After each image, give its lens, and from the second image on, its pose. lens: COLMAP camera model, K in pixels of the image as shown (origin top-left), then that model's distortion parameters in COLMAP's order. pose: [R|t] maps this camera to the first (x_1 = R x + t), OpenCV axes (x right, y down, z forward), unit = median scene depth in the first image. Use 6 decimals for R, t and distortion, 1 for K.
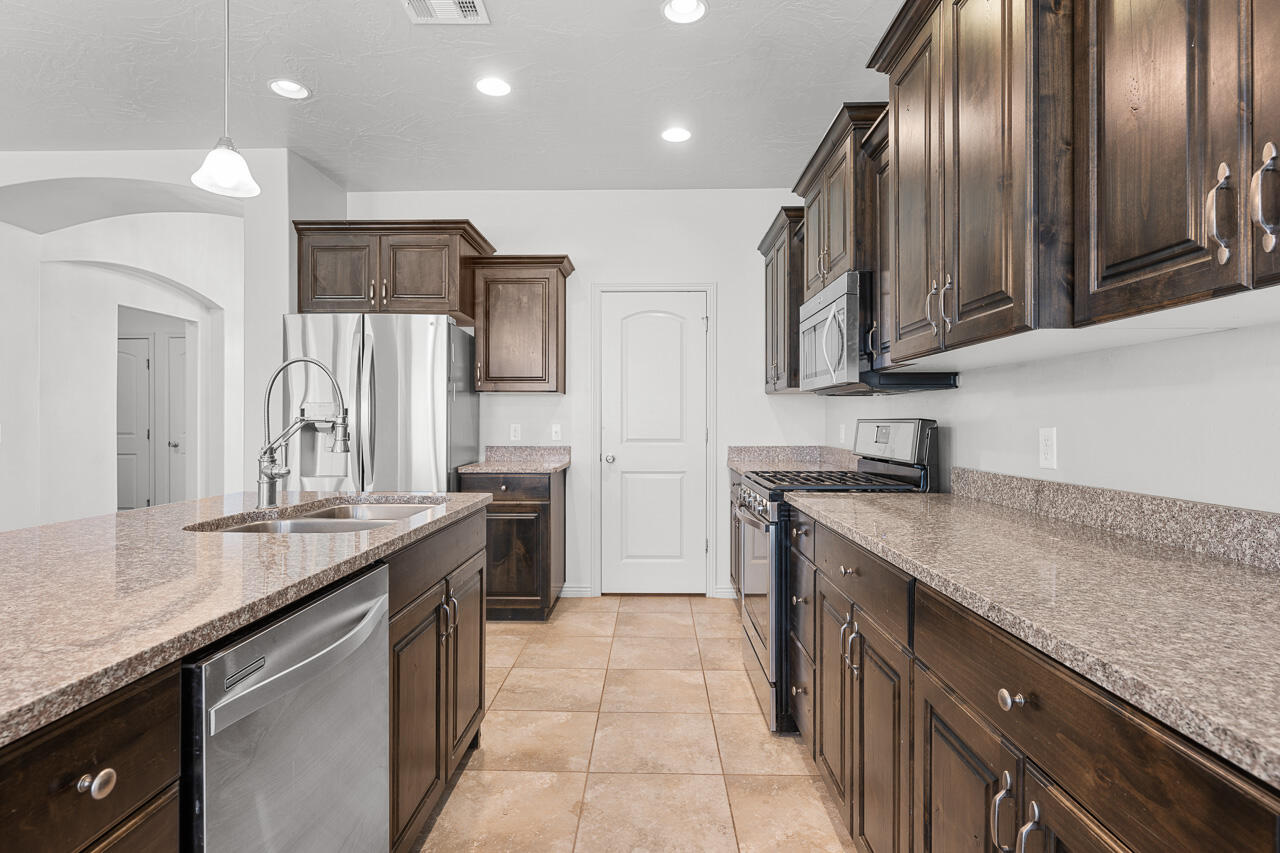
lens RADIAL K [[647.4, 0, 638.7], [0, 647.4, 422.1], [0, 0, 1]] dist [0.000174, -0.000192]
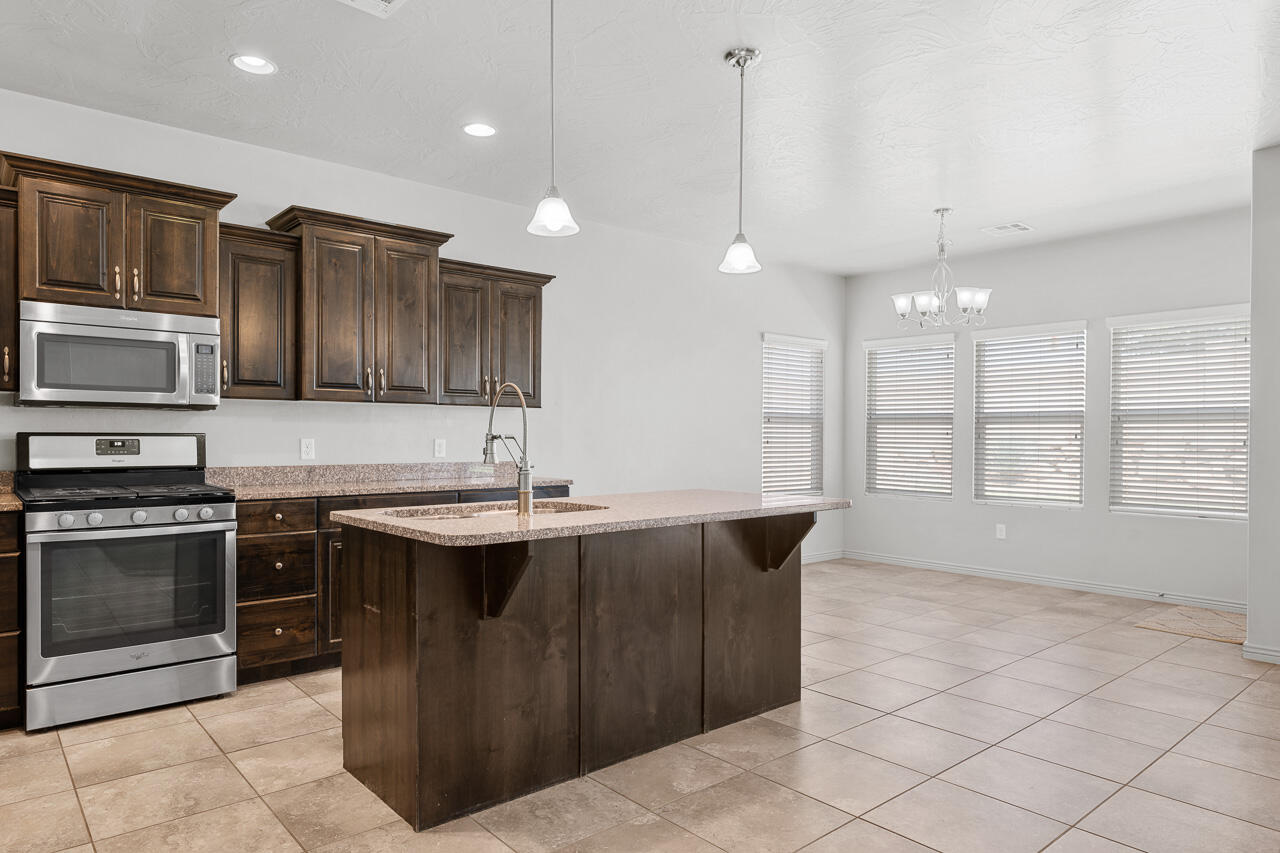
lens RADIAL K [[791.6, 0, 638.9], [0, 791.6, 443.4], [0, 0, 1]] dist [-0.002491, -0.001696]
pose [[-0.669651, -0.012148, 0.742576, -1.319363], [-0.004718, 0.999916, 0.012103, -0.007933], [-0.742661, 0.004601, -0.669652, 1.353075]]
